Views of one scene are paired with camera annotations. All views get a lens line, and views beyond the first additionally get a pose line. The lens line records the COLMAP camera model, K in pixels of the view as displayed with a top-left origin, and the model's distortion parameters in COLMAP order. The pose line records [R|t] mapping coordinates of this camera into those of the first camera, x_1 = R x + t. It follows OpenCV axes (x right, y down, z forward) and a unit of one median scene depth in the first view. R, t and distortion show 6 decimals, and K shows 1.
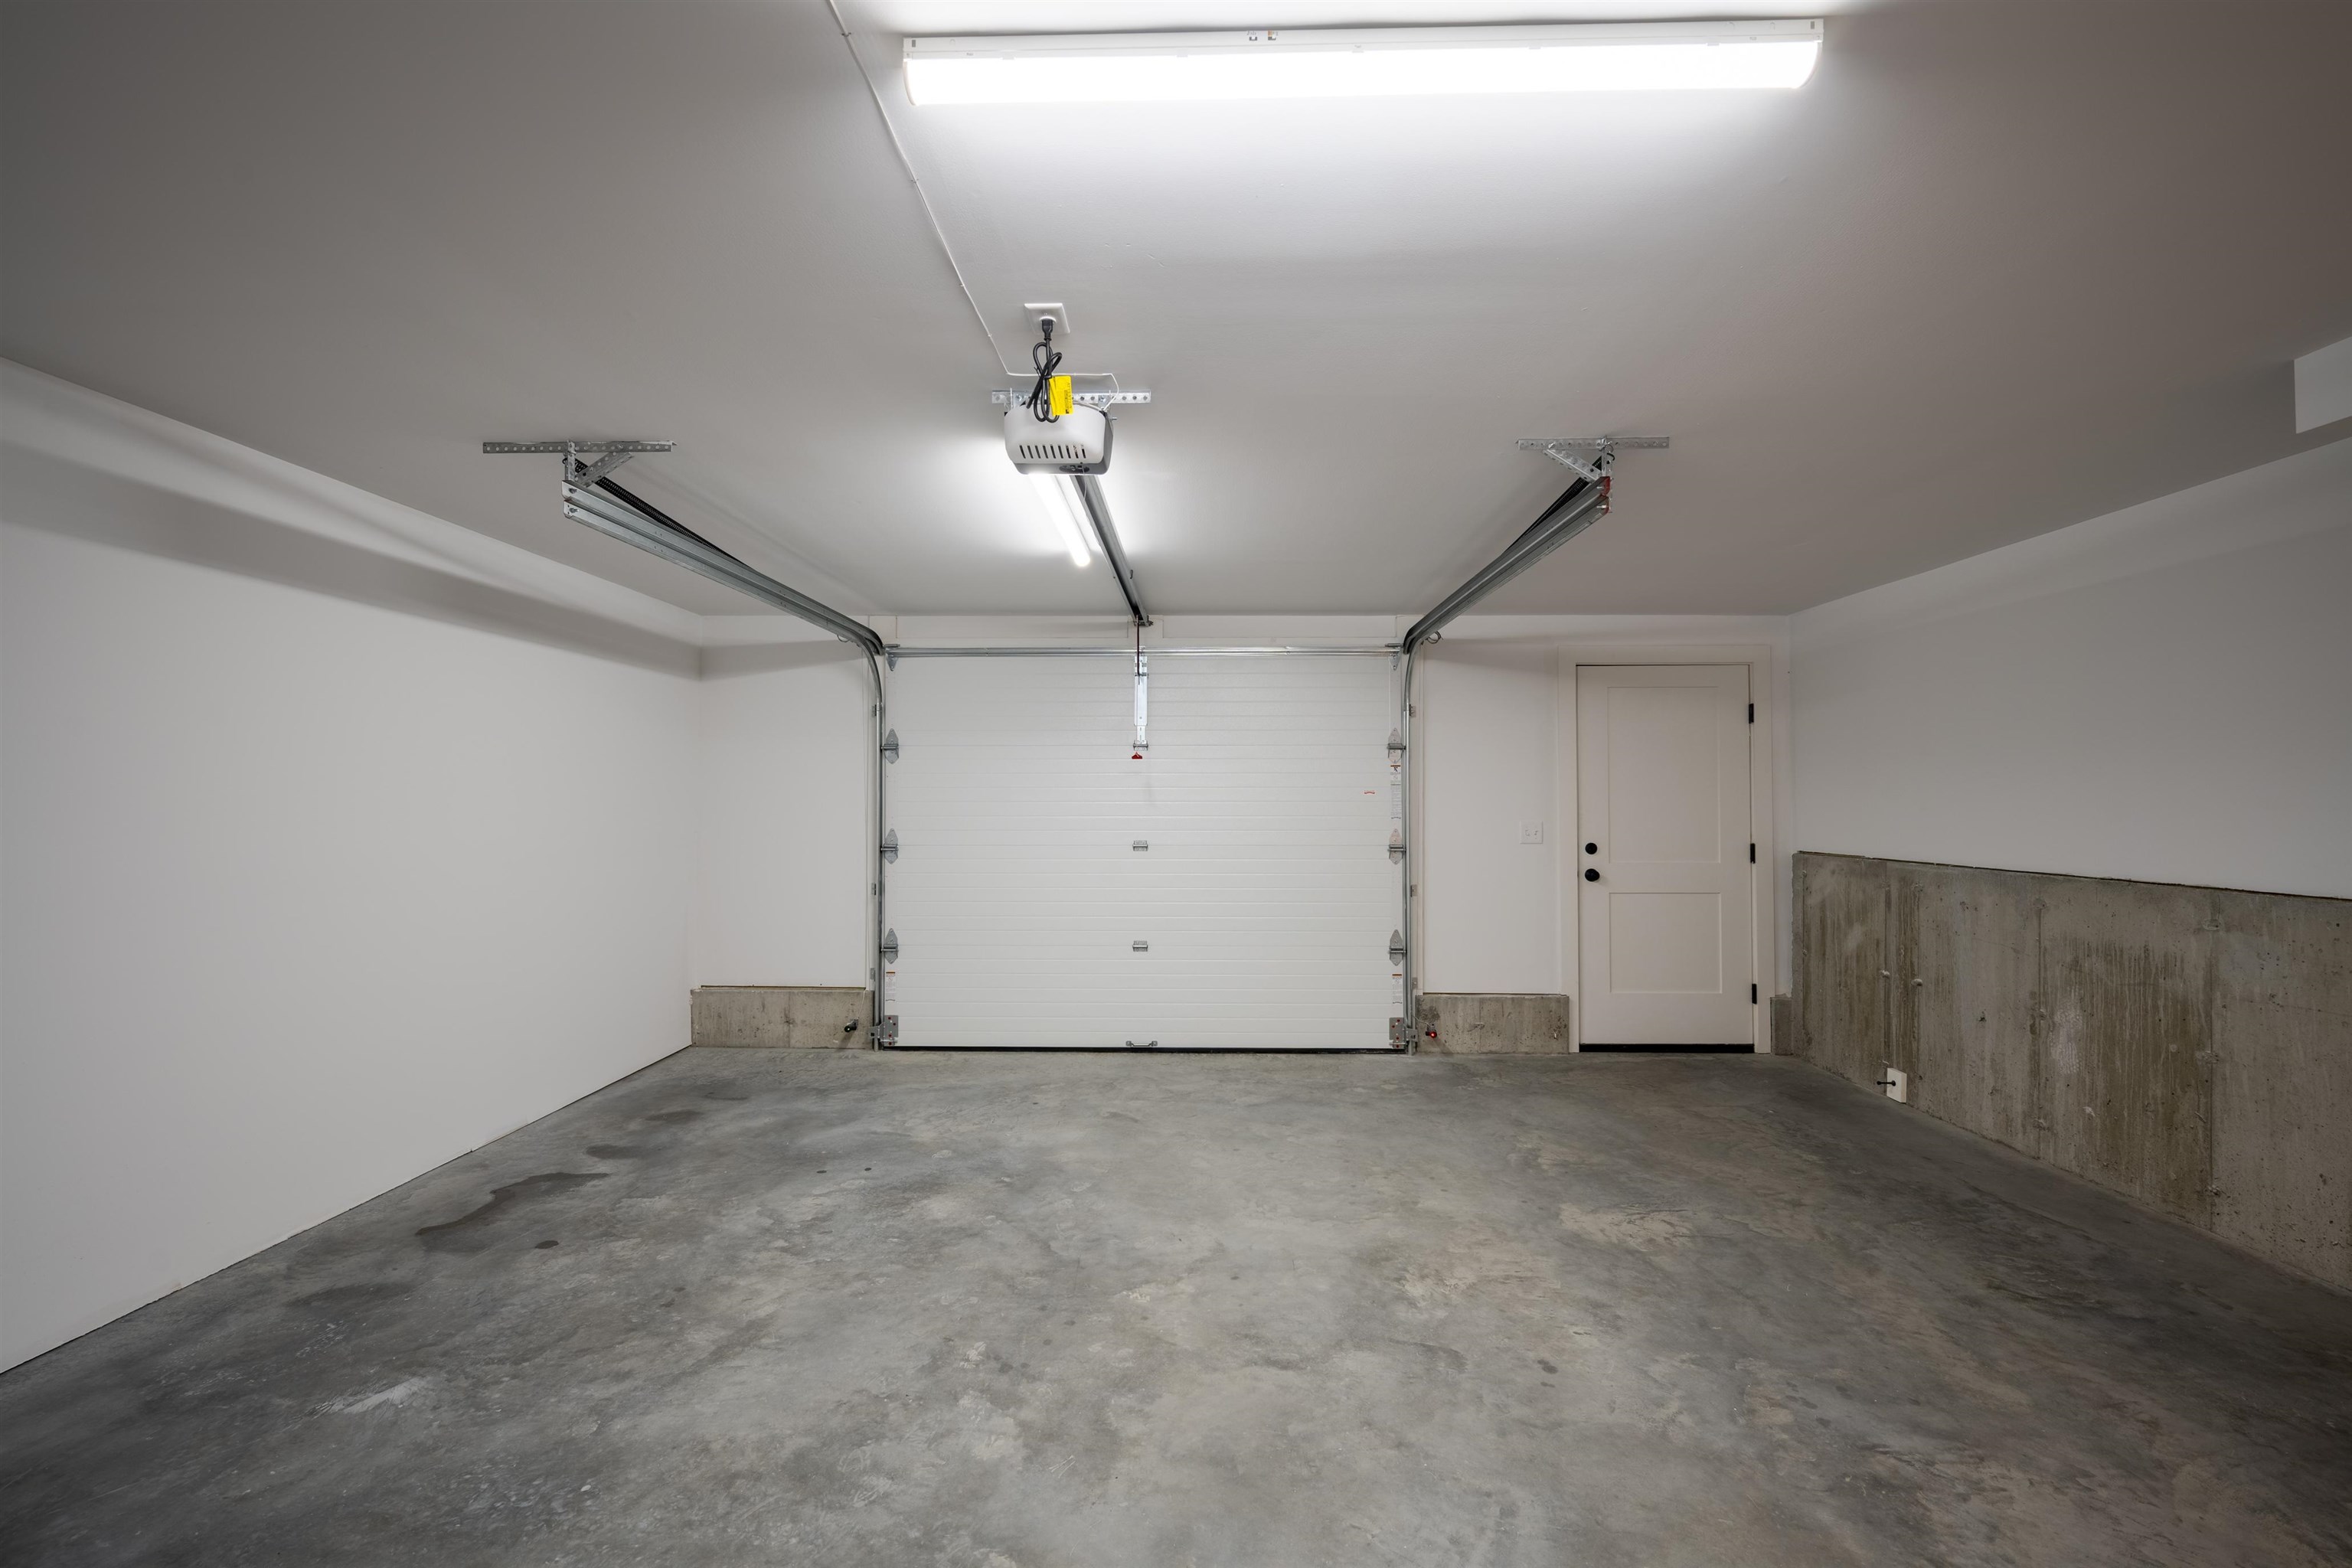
lens RADIAL K [[966.0, 0, 1183.0], [0, 966.0, 791.5], [0, 0, 1]] dist [0.000041, -0.000433]
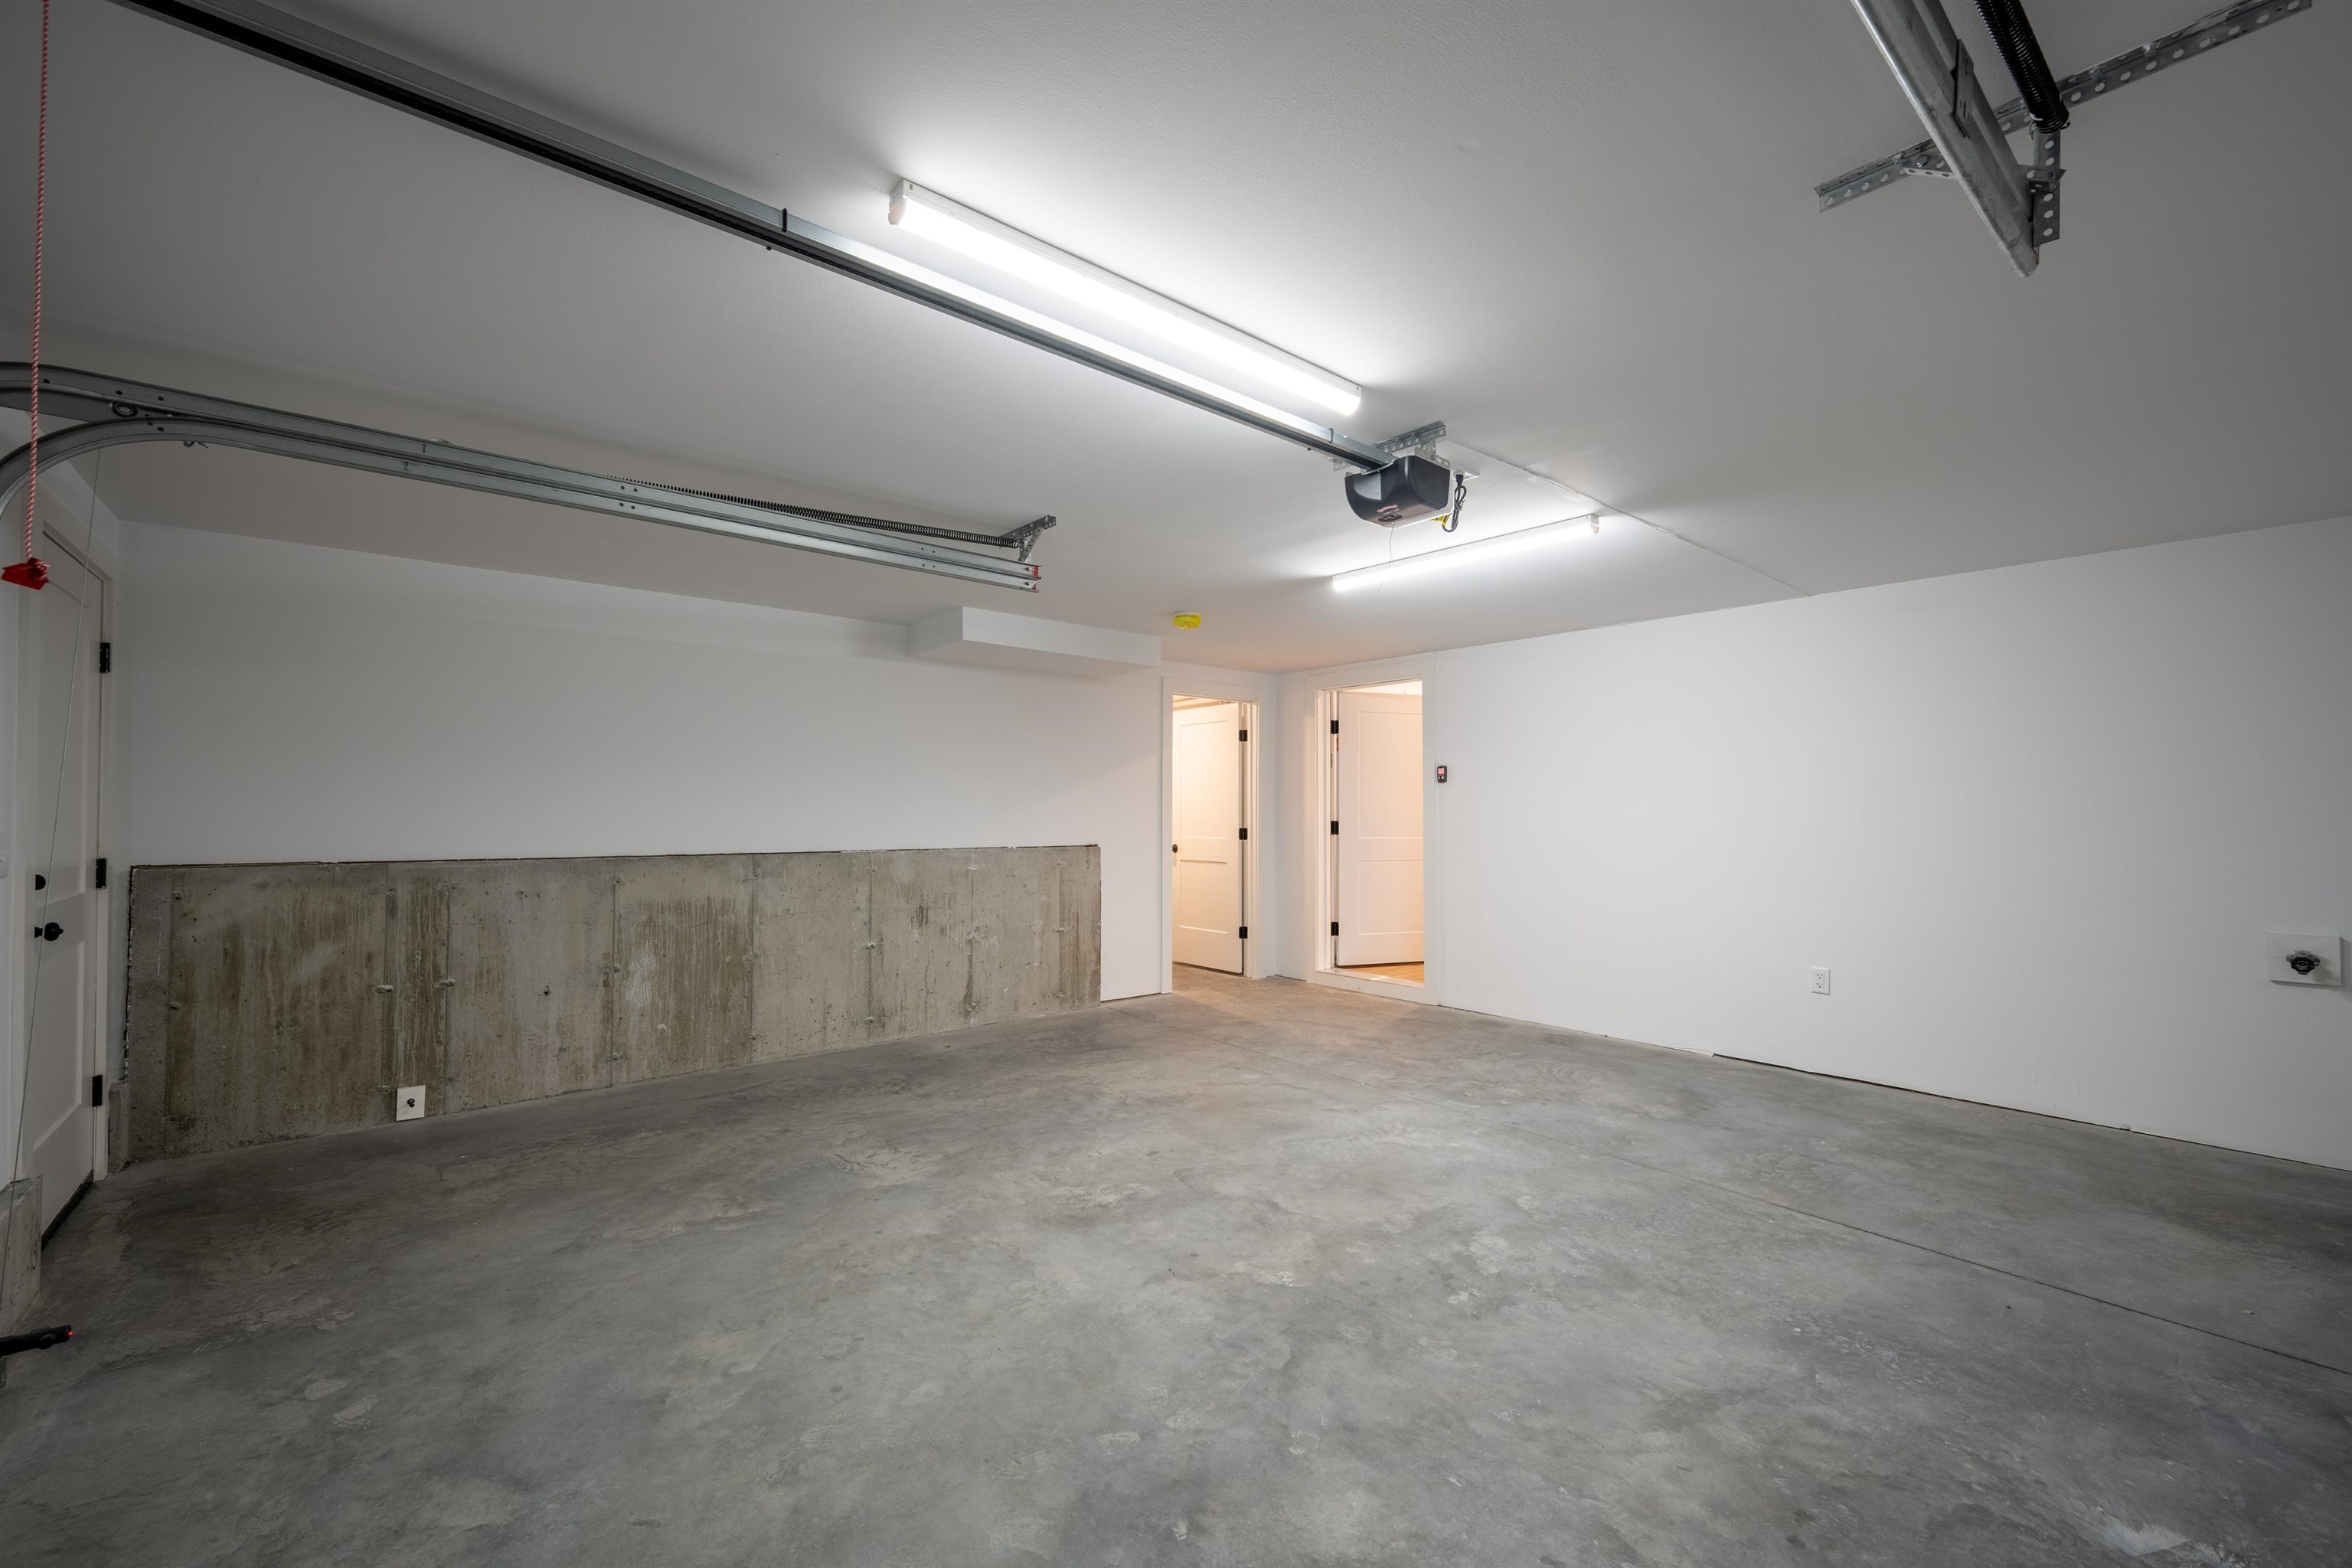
lens RADIAL K [[966.0, 0, 1183.0], [0, 966.0, 791.5], [0, 0, 1]] dist [0.000041, -0.000433]
pose [[-0.660660, 0.011788, 0.750593, -0.606828], [-0.012751, 0.999556, -0.026922, 0.027865], [-0.750577, -0.027357, -0.660217, 1.432336]]
